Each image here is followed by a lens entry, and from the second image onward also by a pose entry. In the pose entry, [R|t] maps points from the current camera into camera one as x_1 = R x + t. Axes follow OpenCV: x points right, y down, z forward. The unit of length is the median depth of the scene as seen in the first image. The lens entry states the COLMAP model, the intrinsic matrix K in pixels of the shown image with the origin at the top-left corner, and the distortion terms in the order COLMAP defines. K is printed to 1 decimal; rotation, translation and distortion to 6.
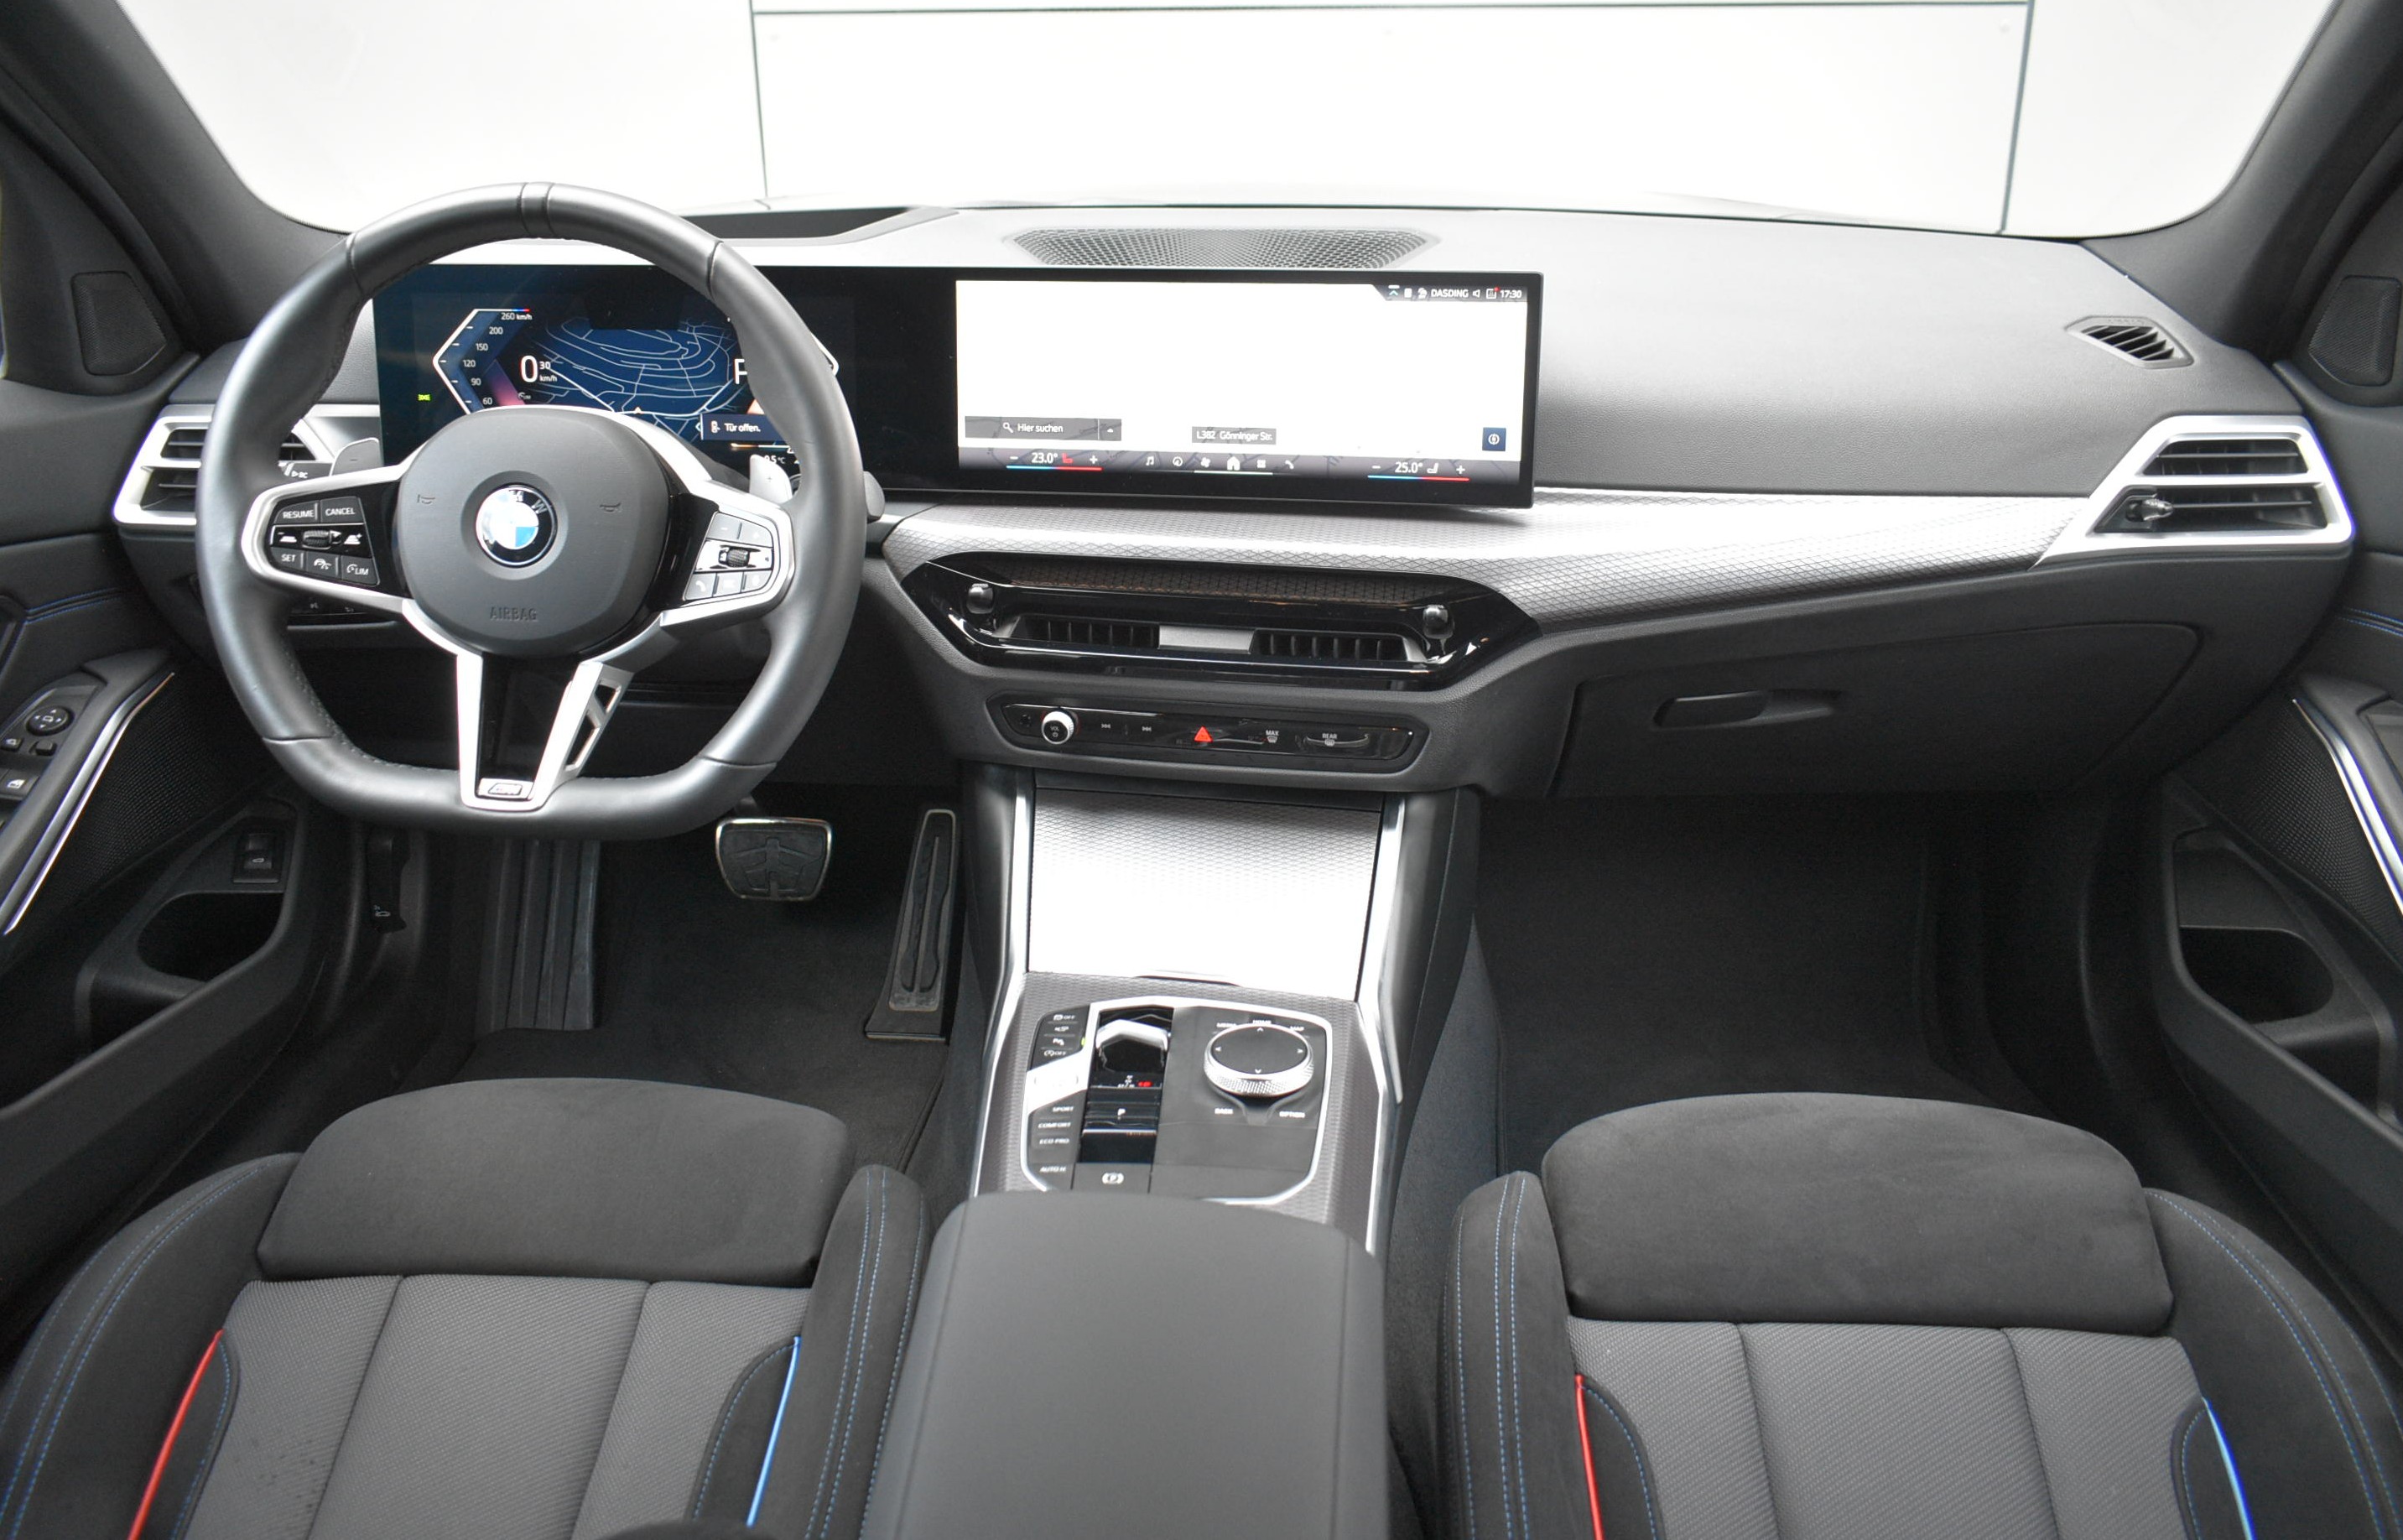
lens RADIAL K [[1986.4, 0, 1188.7], [0, 1986.4, 707.7], [0, 0, 1]] dist [-0.010702, 0.016472]
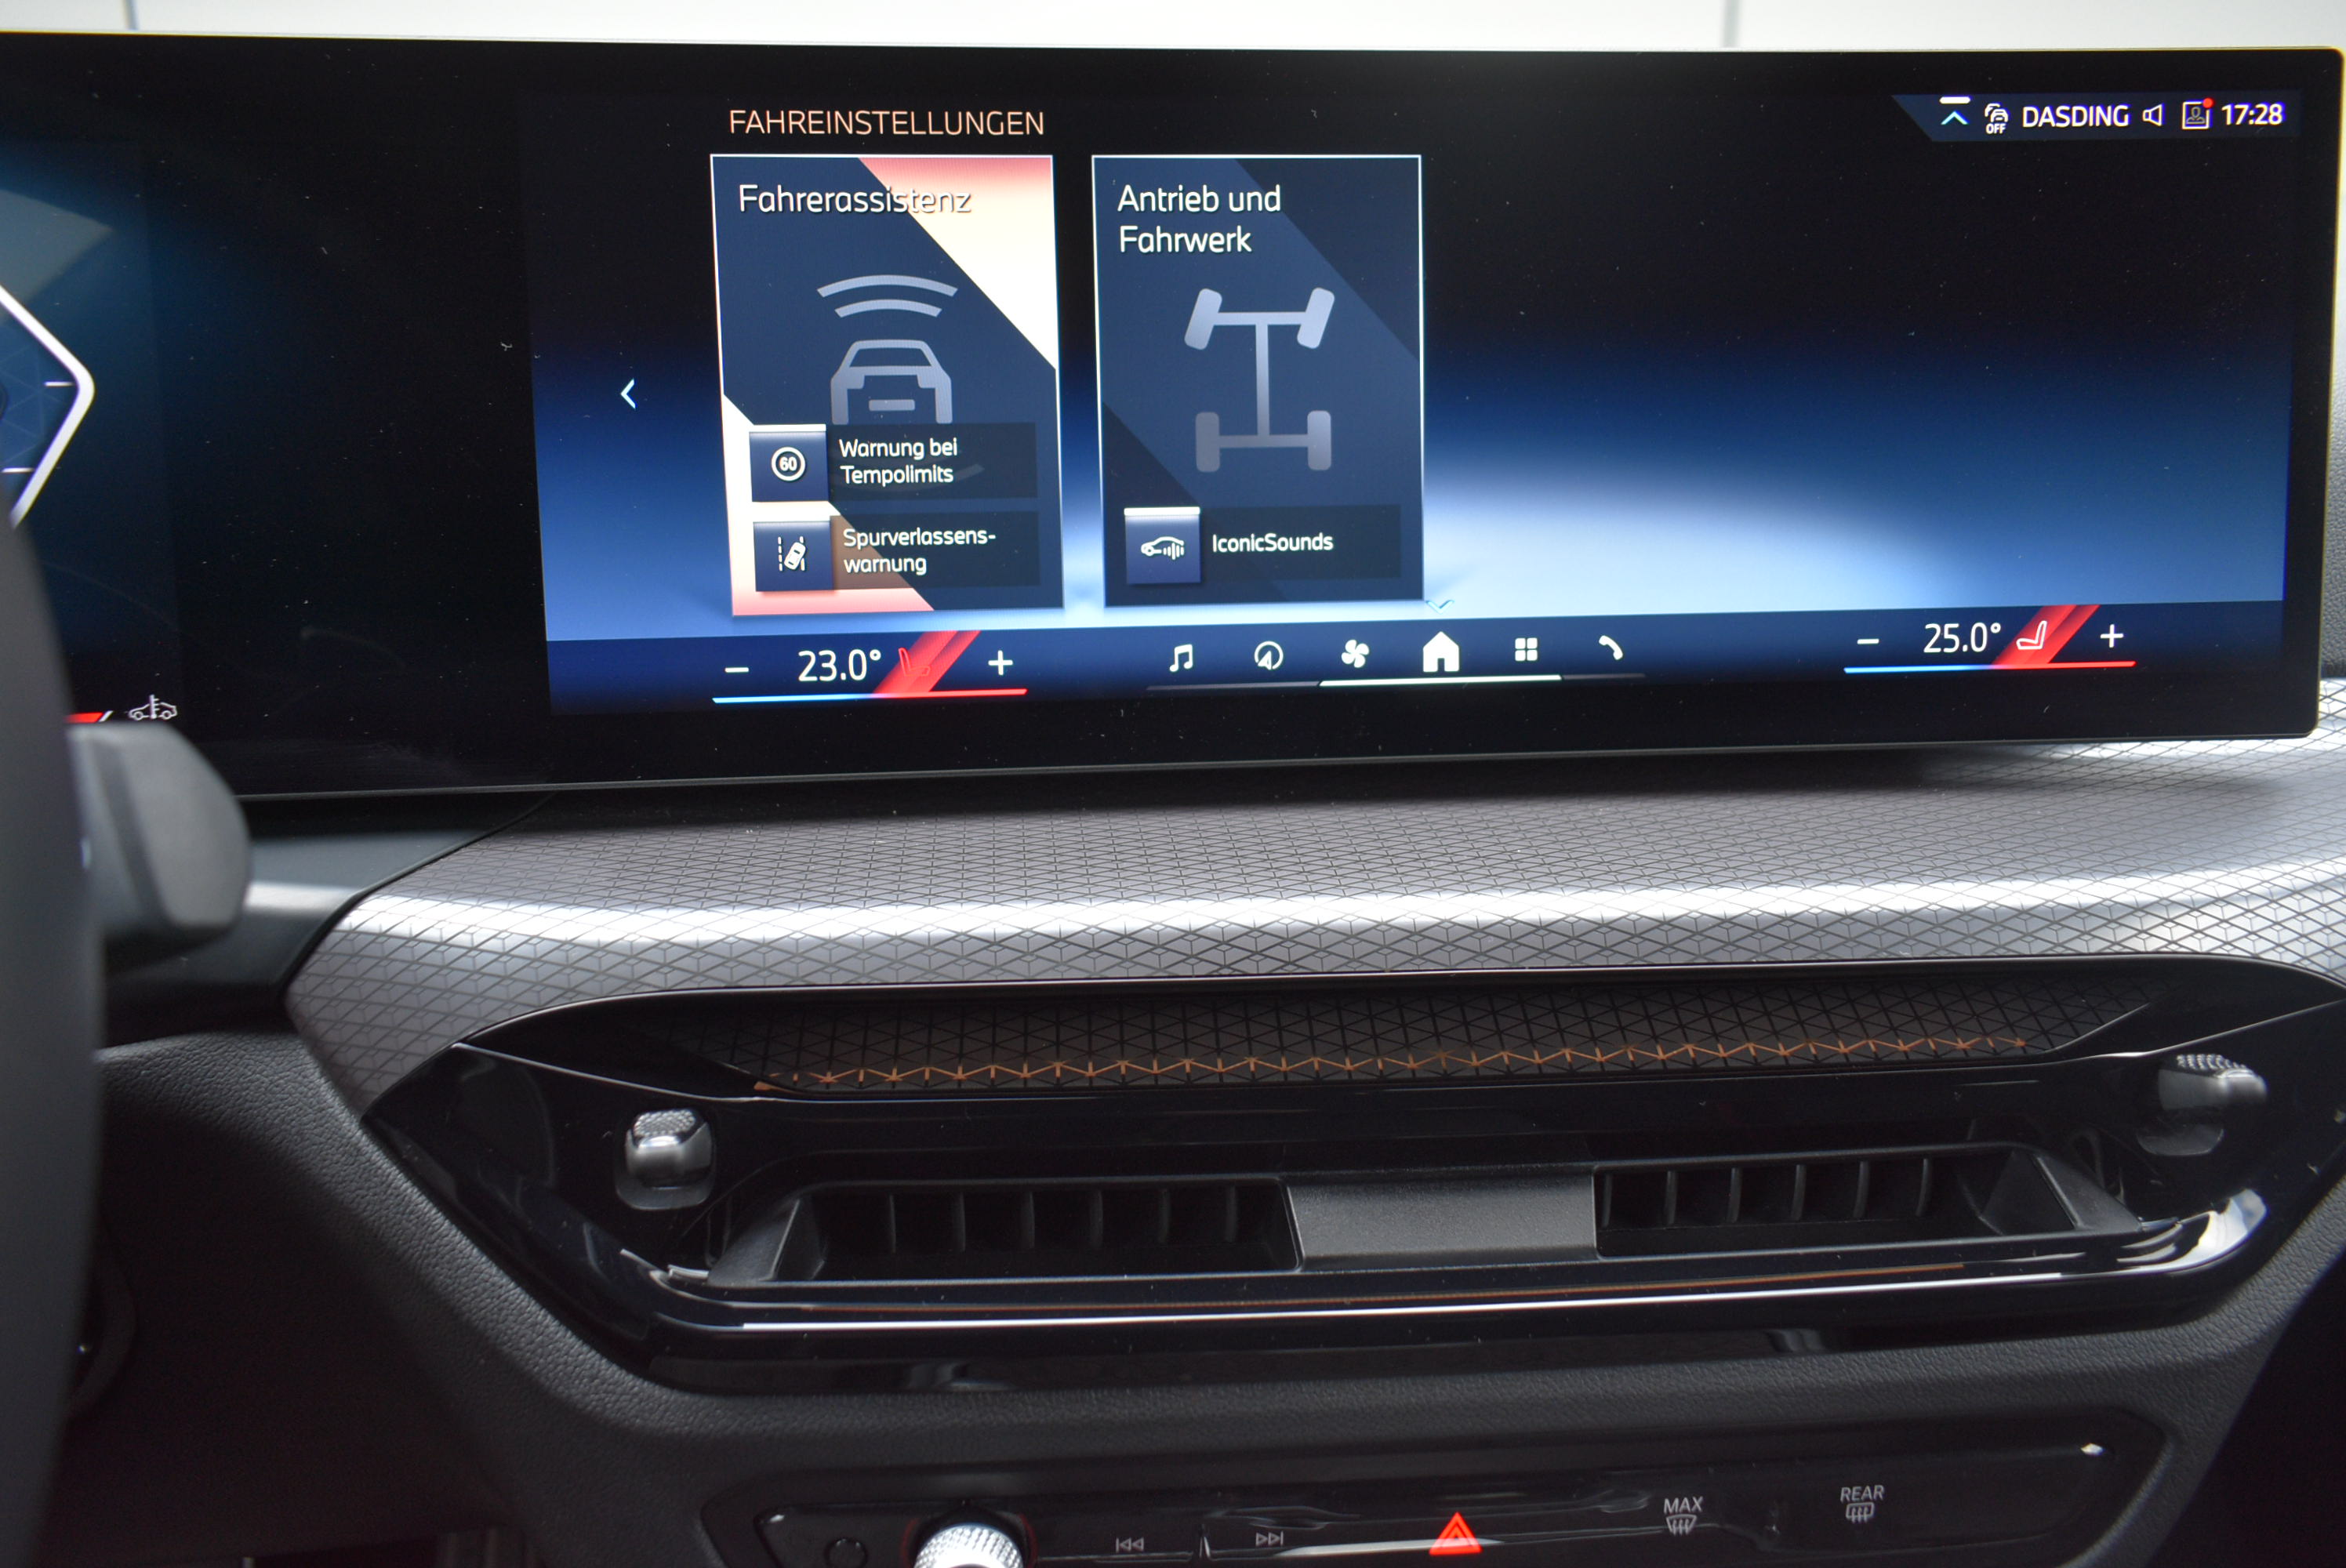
lens RADIAL K [[1813.2, 0, 1173.7], [0, 1813.2, 777.7], [0, 0, 1]] dist [-0.015099, 0.012997]
pose [[0.962441, -0.060394, 0.264689, -0.102812], [0.085406, 0.992797, -0.084019, -0.083530], [-0.257709, 0.103470, 0.960667, 0.747906]]
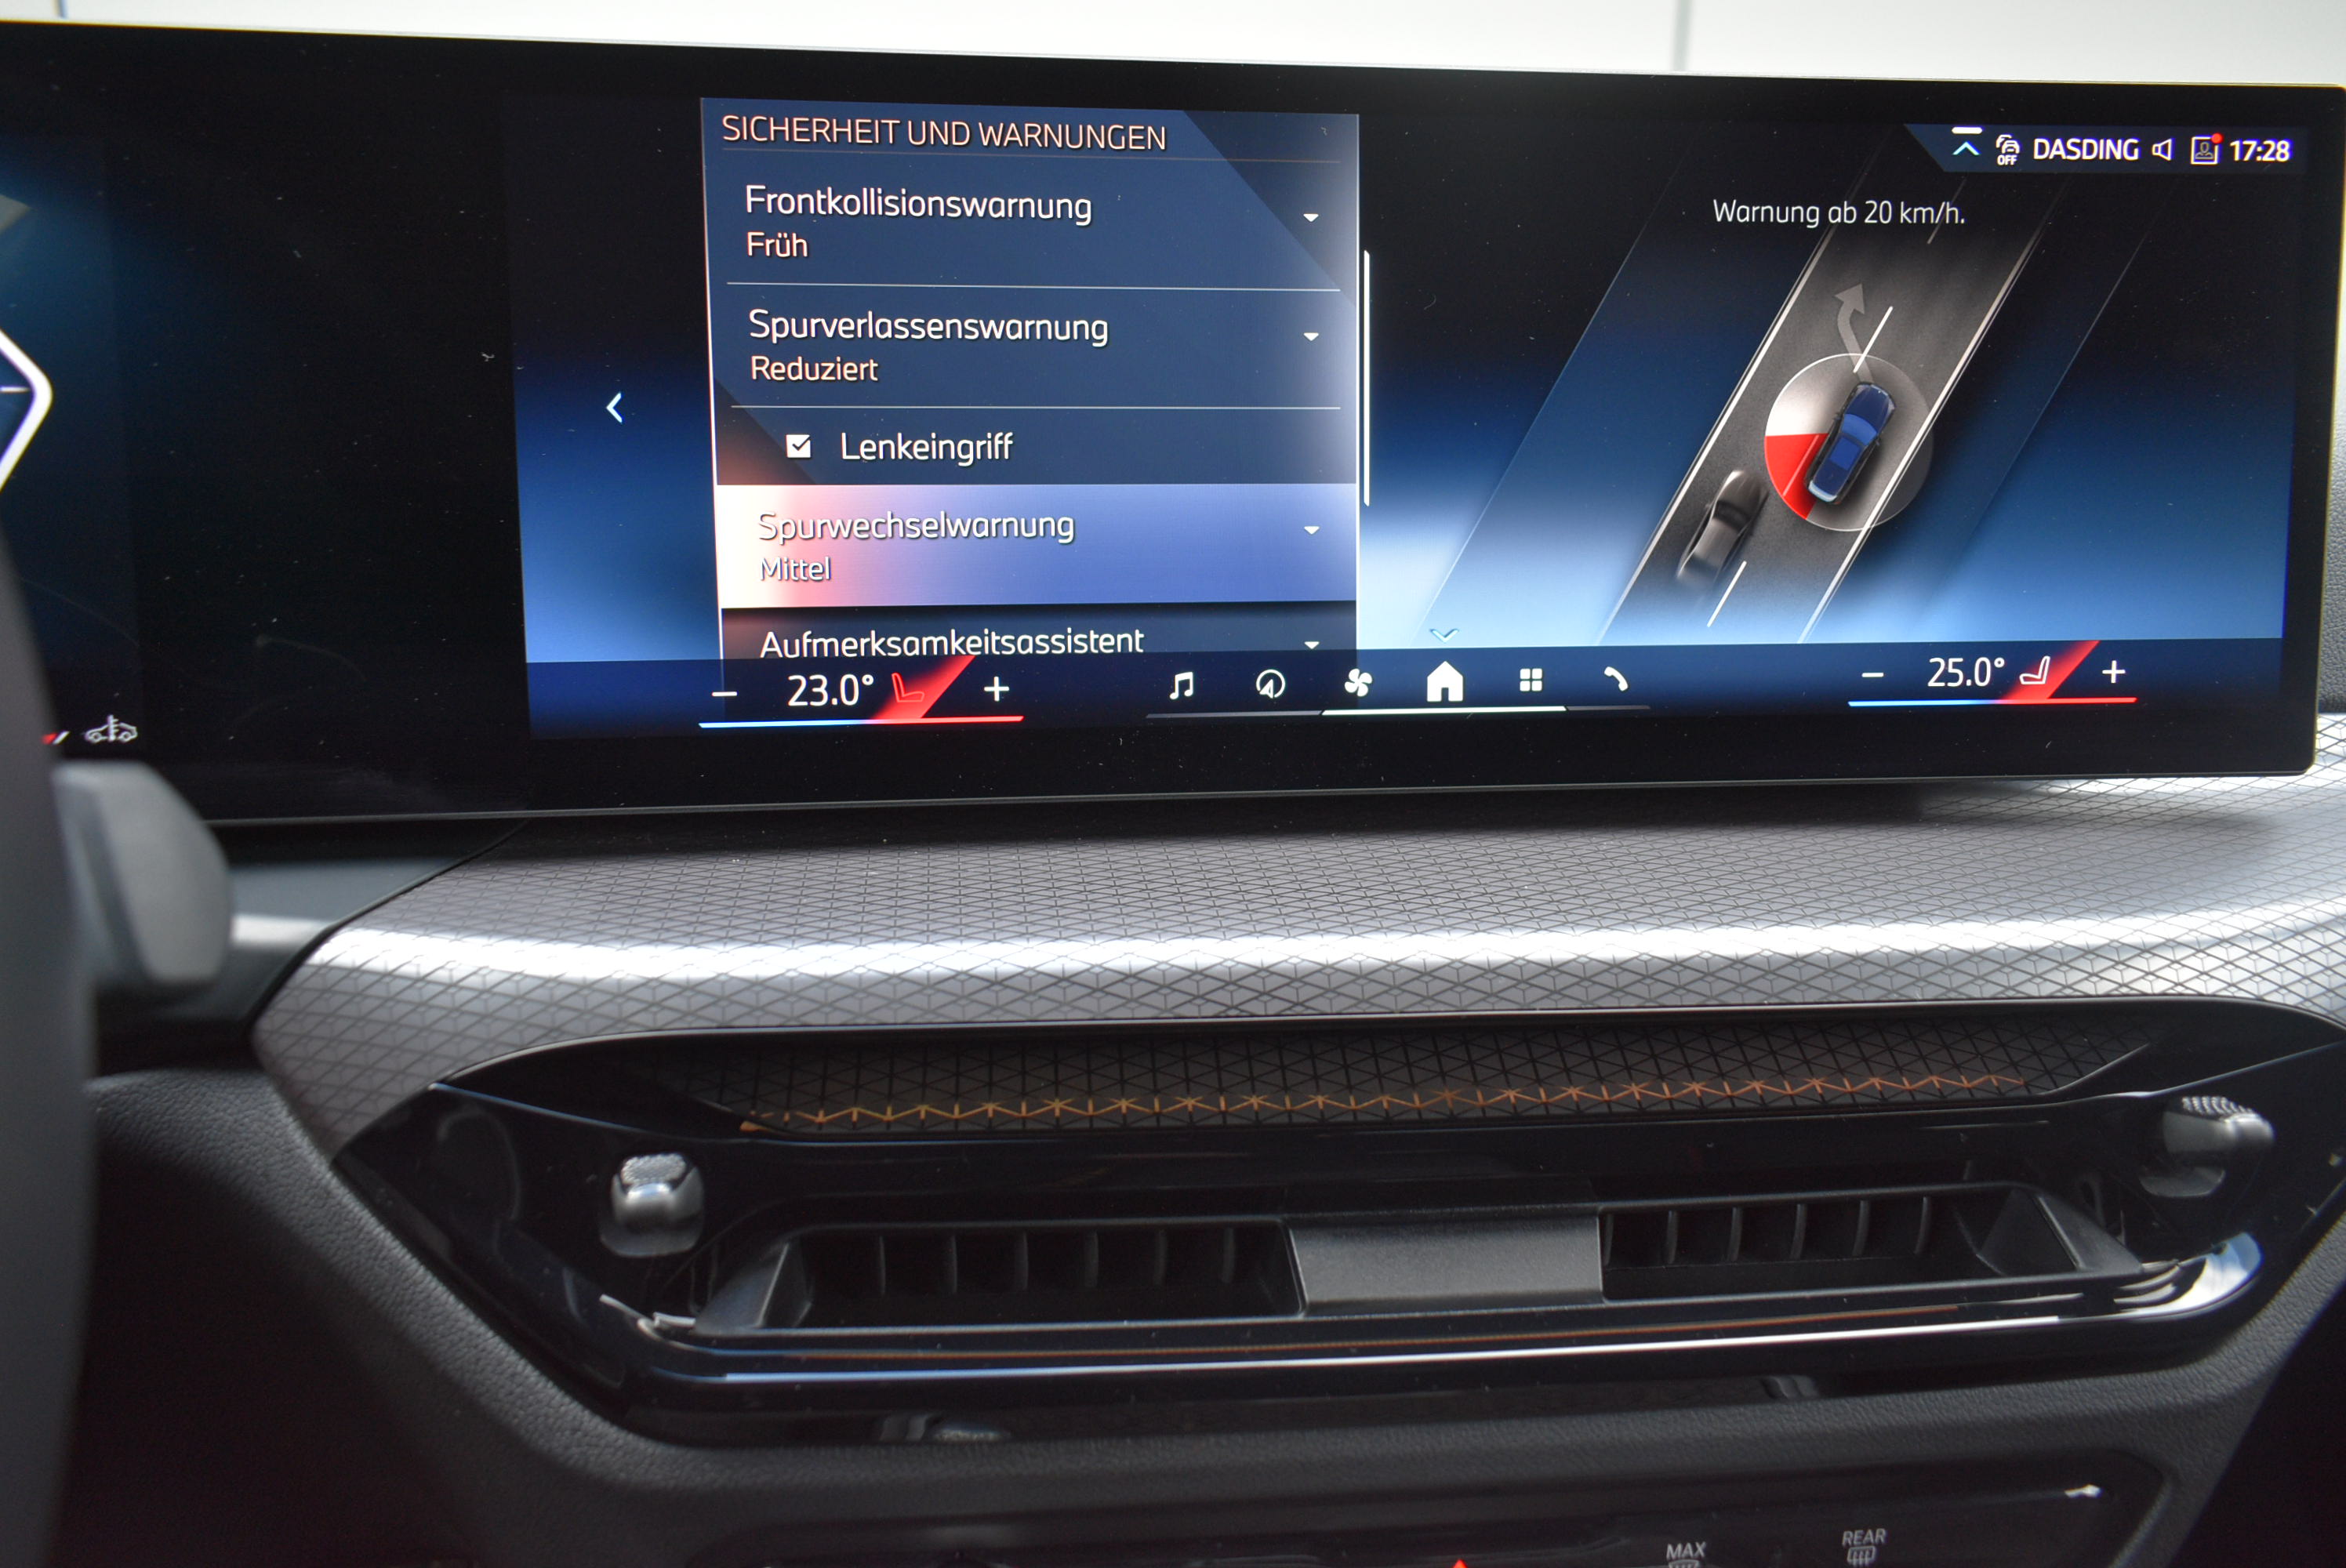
lens RADIAL K [[1813.2, 0, 1171.9], [0, 1813.2, 776.0], [0, 0, 1]] dist [-0.015099, 0.012997]
pose [[0.953170, -0.053434, 0.297678, -0.110650], [0.079544, 0.993908, -0.076292, -0.091580], [-0.291788, 0.096398, 0.951613, 0.756685]]
